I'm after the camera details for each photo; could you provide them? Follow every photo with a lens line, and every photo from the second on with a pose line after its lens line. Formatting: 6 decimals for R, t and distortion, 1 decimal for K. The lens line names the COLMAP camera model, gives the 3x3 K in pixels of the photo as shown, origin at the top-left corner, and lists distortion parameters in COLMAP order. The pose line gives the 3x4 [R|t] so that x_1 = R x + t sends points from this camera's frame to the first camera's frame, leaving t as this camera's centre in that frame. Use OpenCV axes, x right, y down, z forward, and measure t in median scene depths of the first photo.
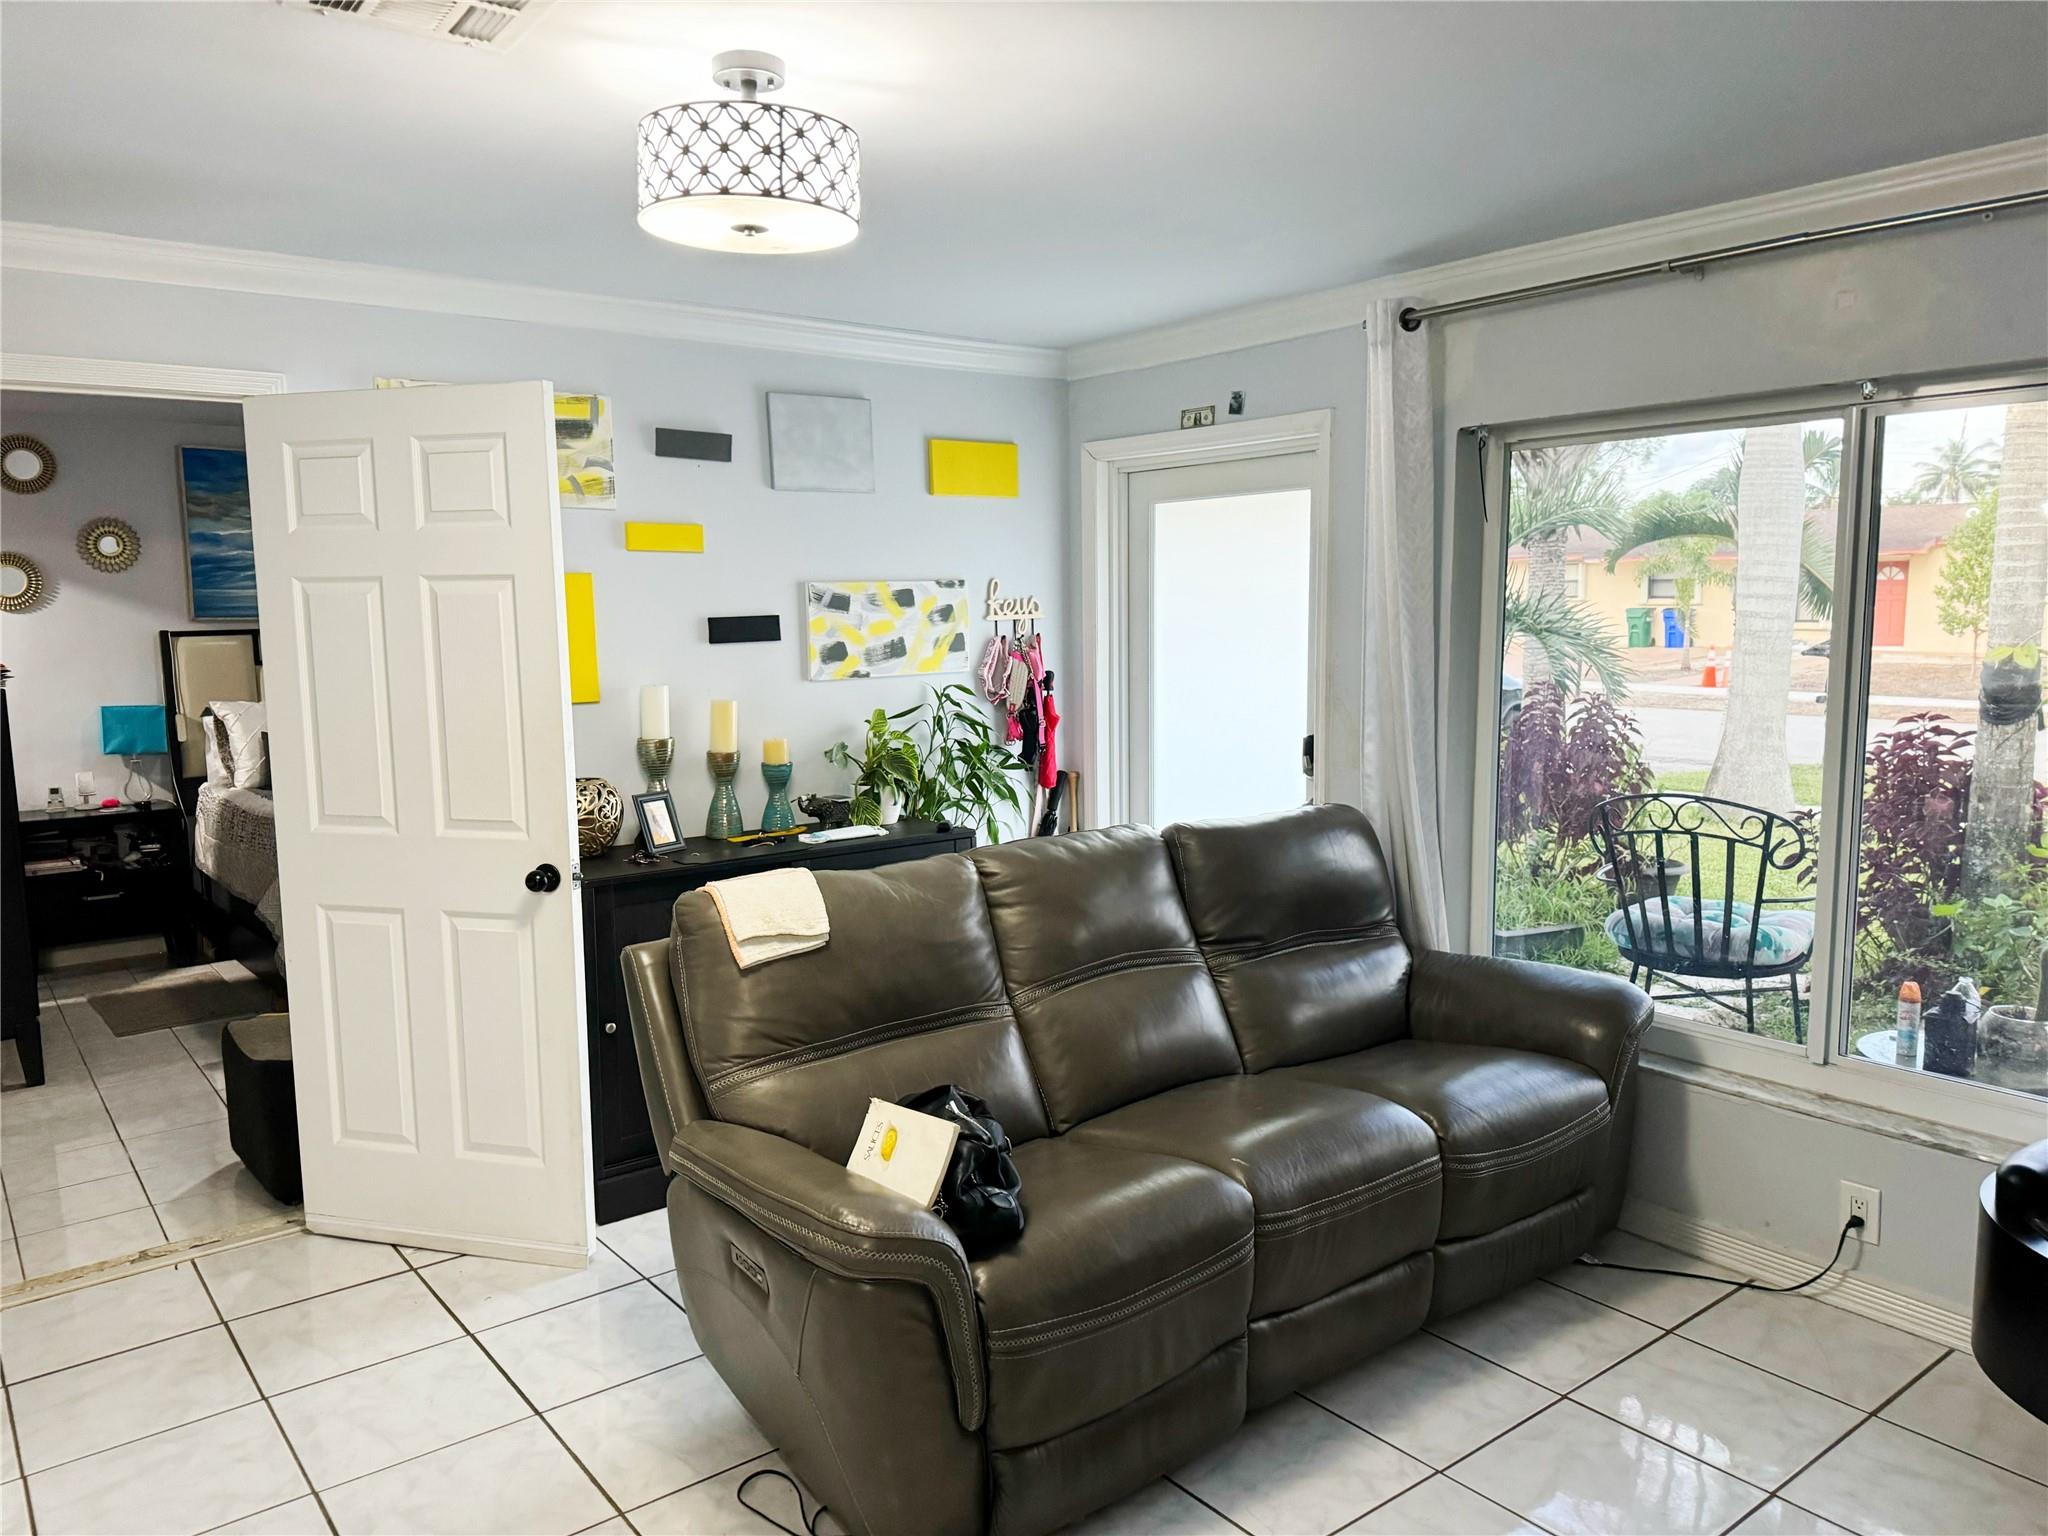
lens RADIAL K [[1442.2, 0, 1024.0], [0, 1442.2, 768.0], [0, 0, 1]] dist [-0.002916, -0.002127]
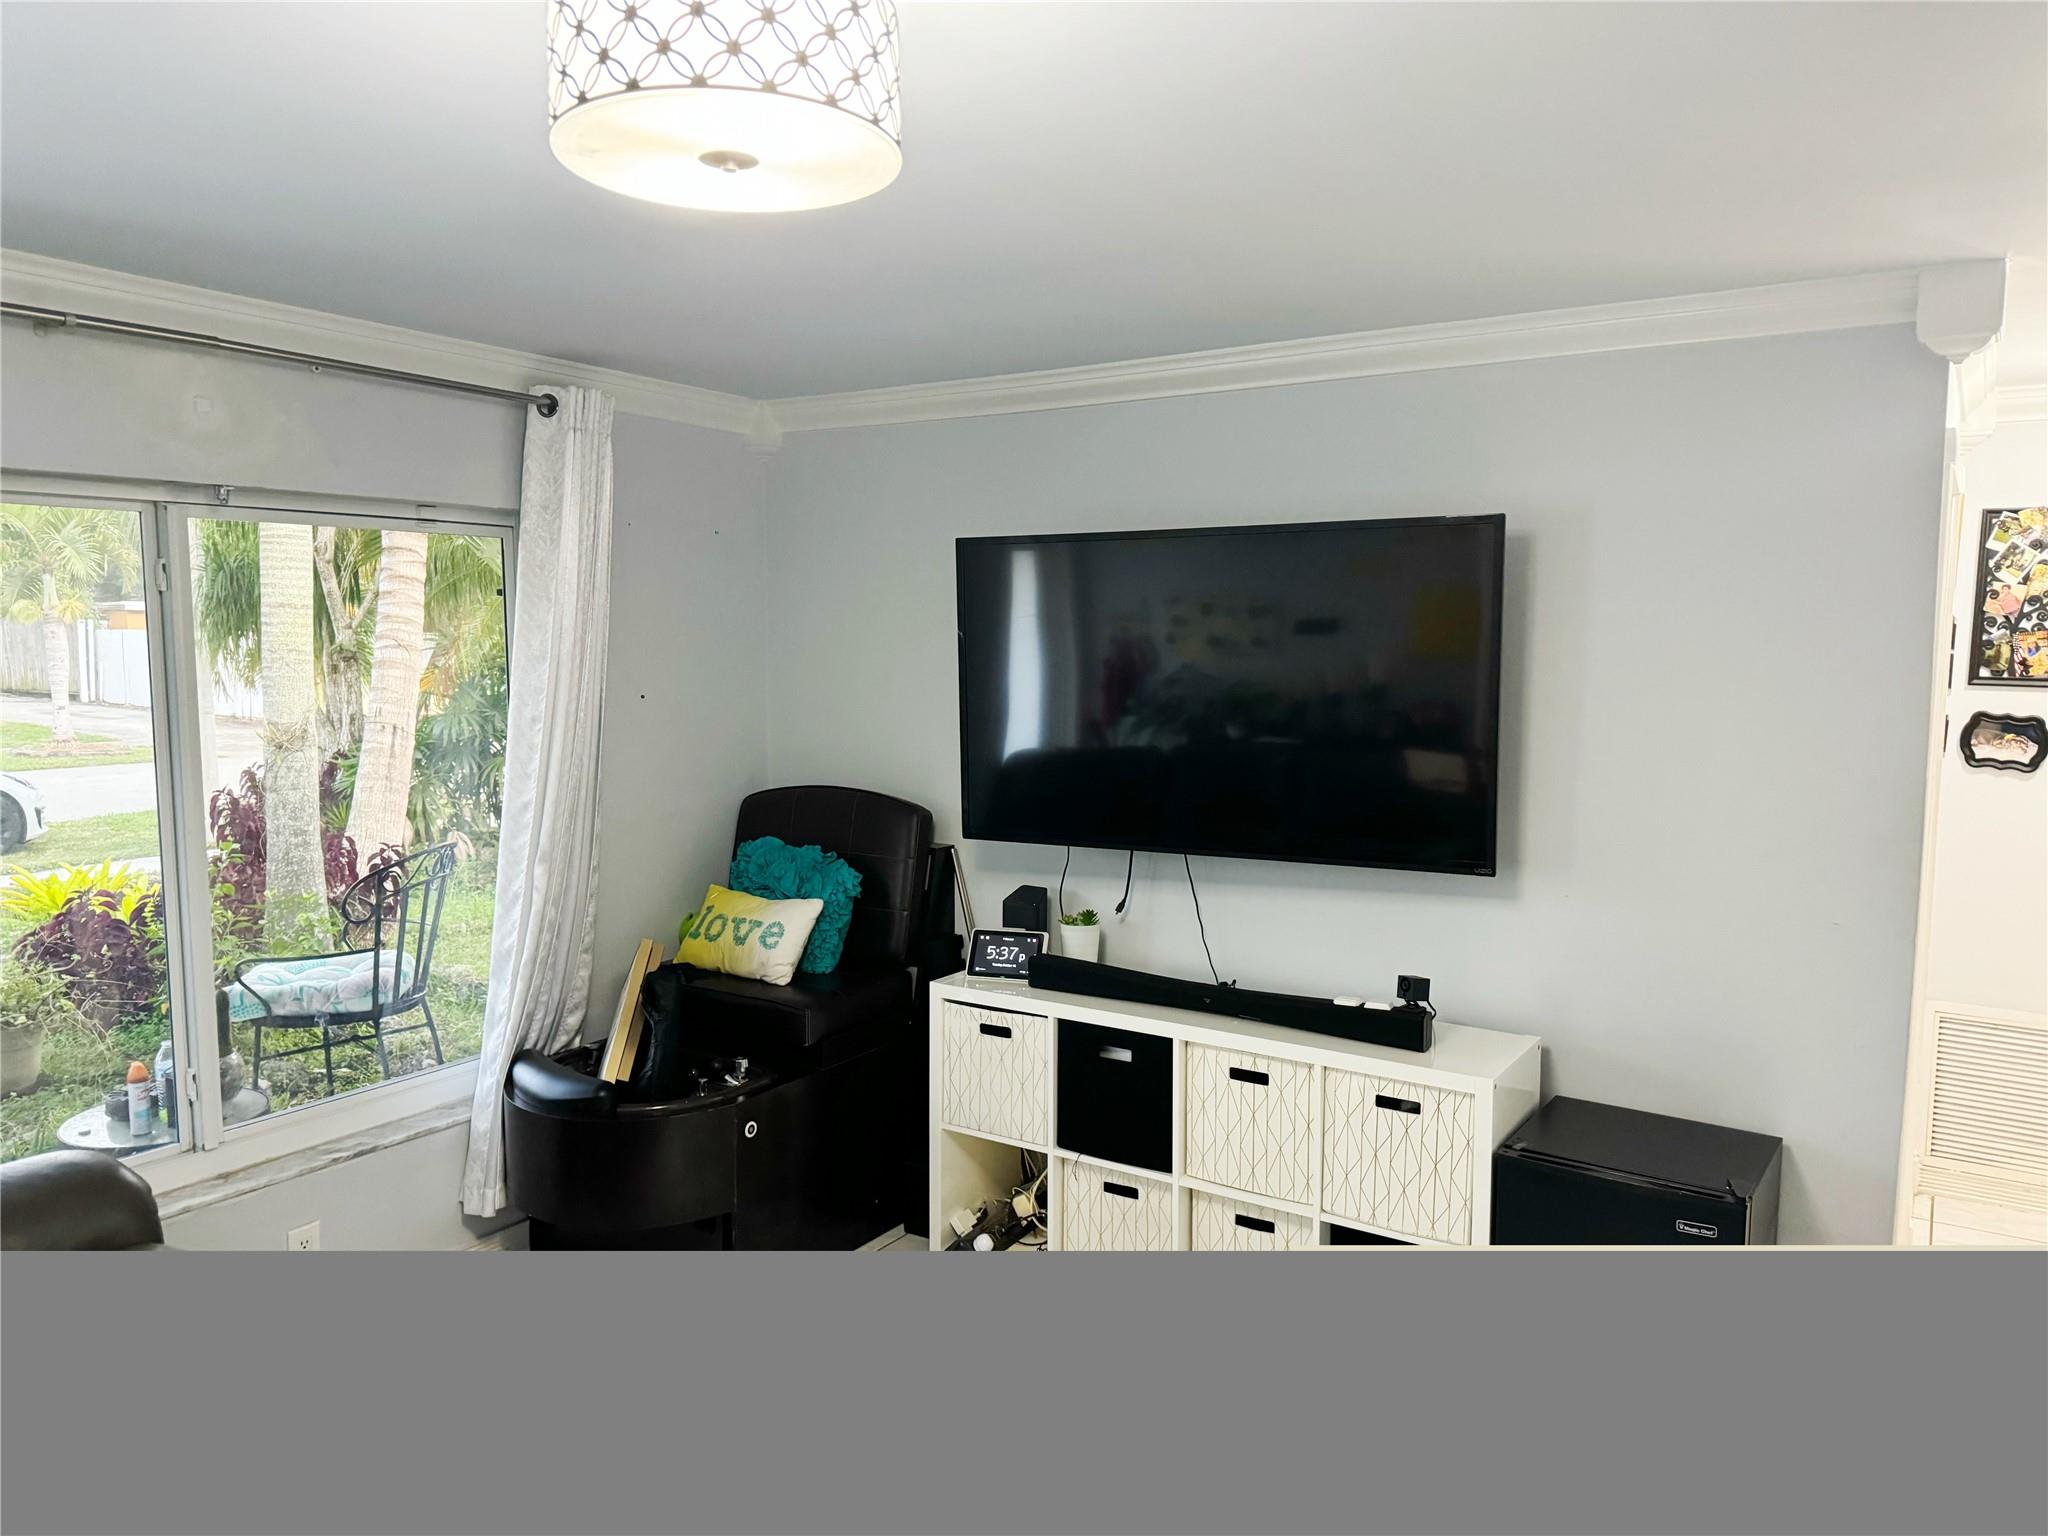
lens RADIAL K [[1442.2, 0, 1024.0], [0, 1442.2, 768.0], [0, 0, 1]] dist [-0.002916, -0.002127]
pose [[-0.315833, -0.080661, 0.945380, -1.763277], [0.117113, 0.985447, 0.123205, -0.363296], [-0.941559, 0.149629, -0.301790, 2.282953]]
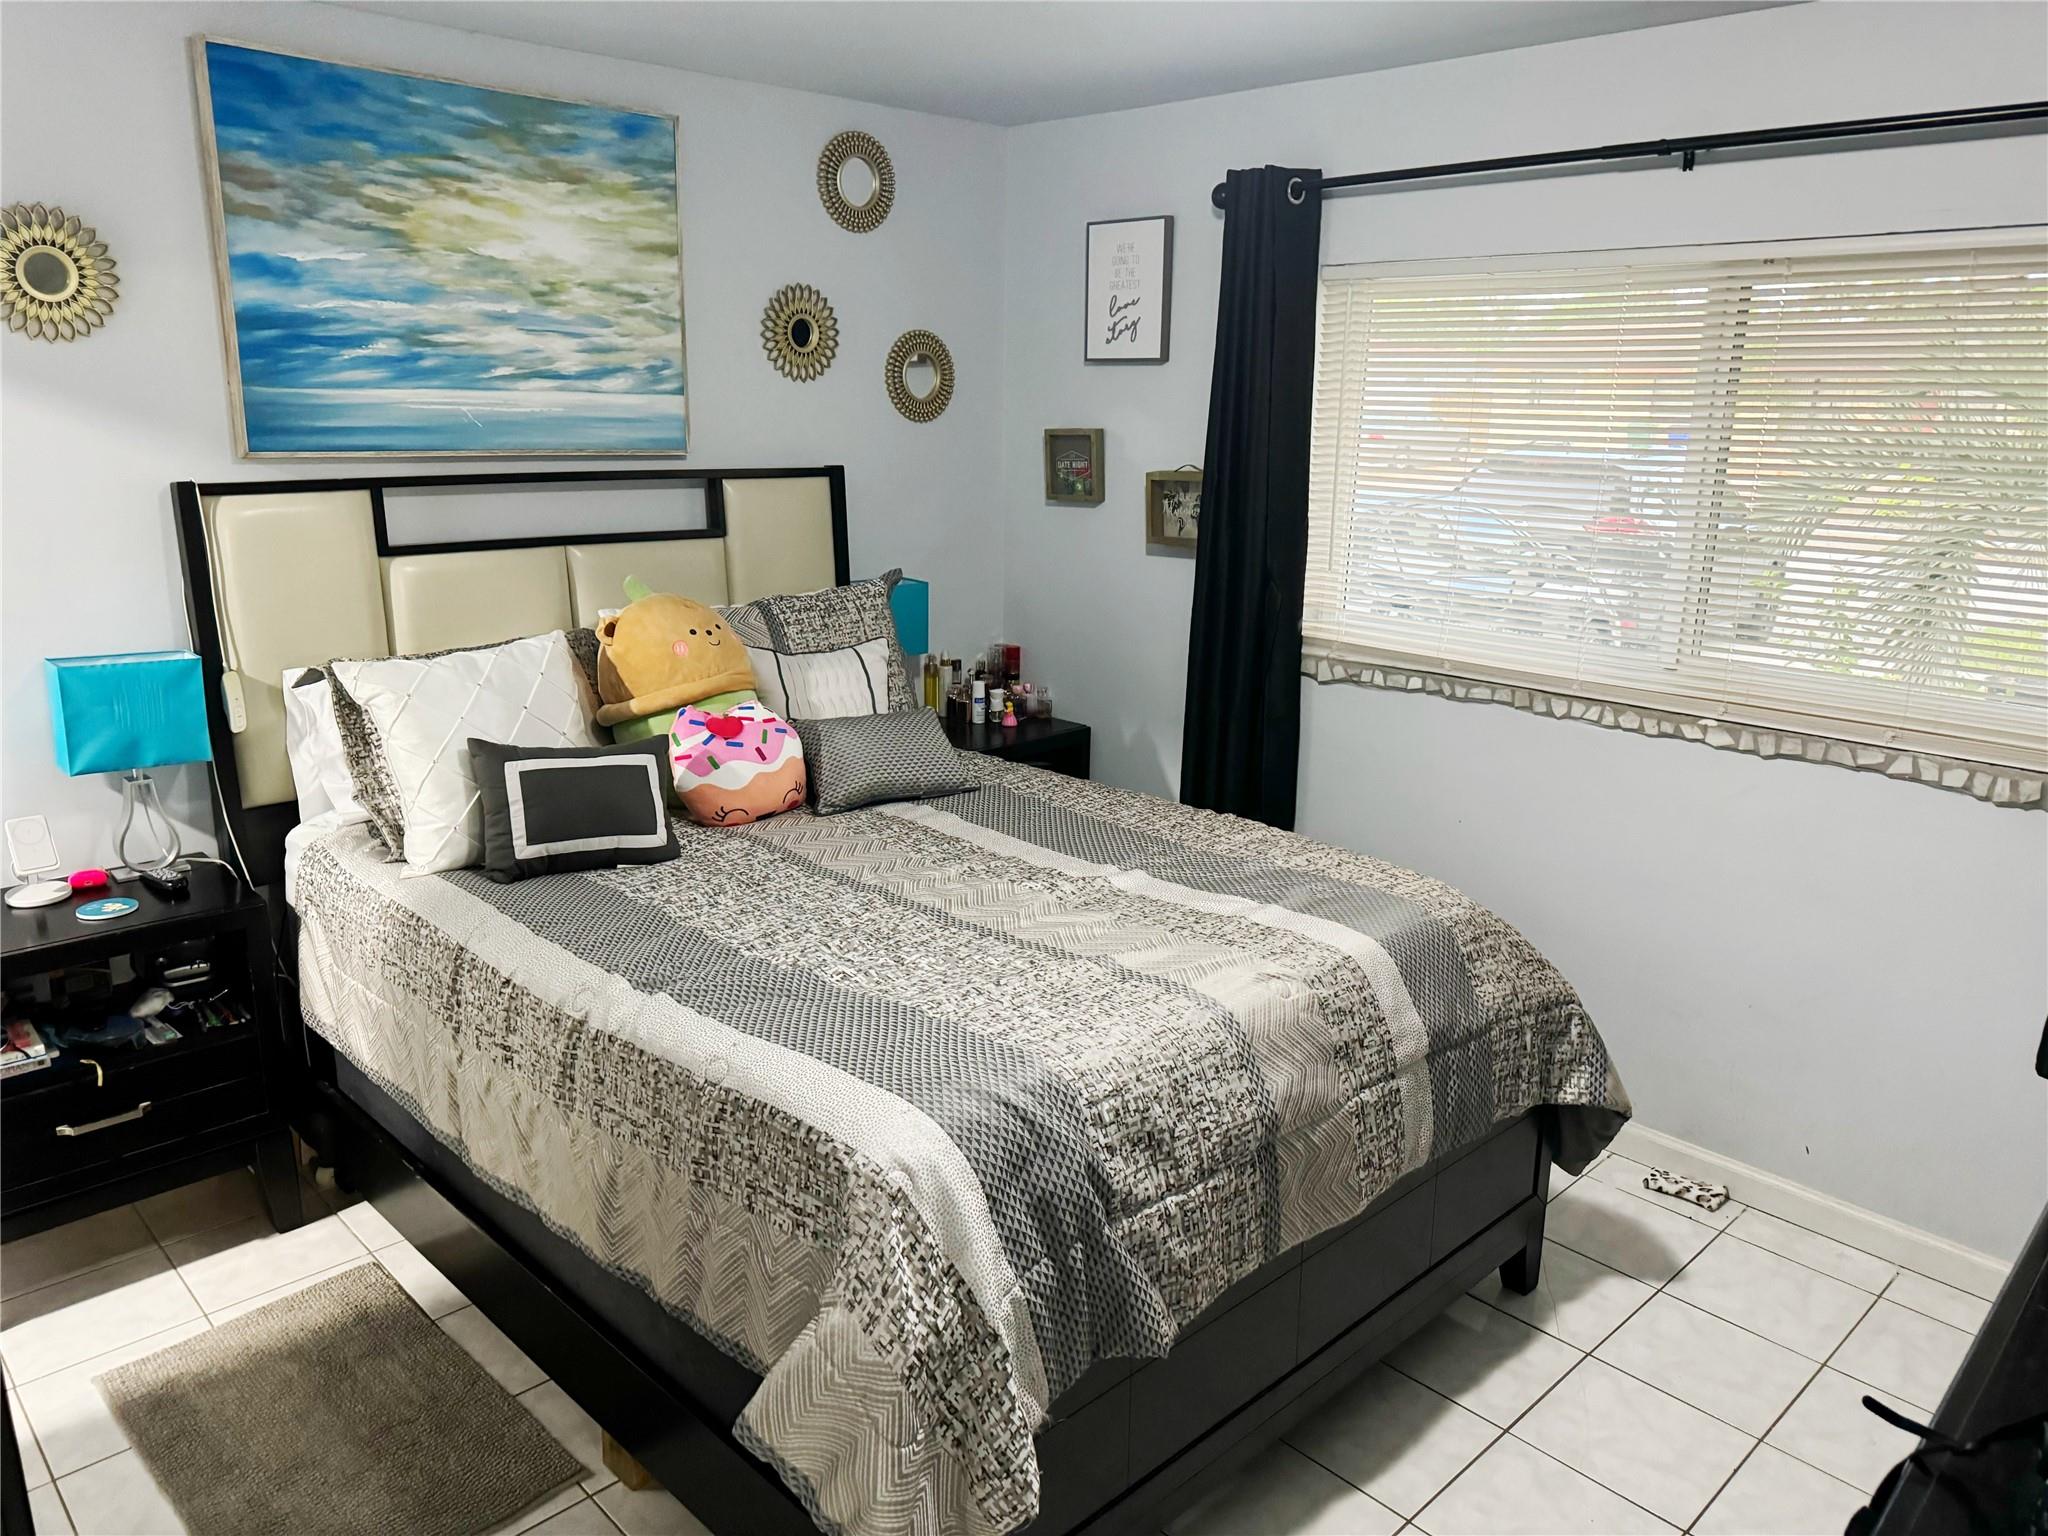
lens RADIAL K [[1442.2, 0, 1024.0], [0, 1442.2, 768.0], [0, 0, 1]] dist [-0.002916, -0.002127]
pose [[0.994687, 0.006763, 0.102722, -0.383623], [-0.020404, 0.990995, 0.132339, -0.071351], [-0.100902, -0.133732, 0.985867, 0.525343]]
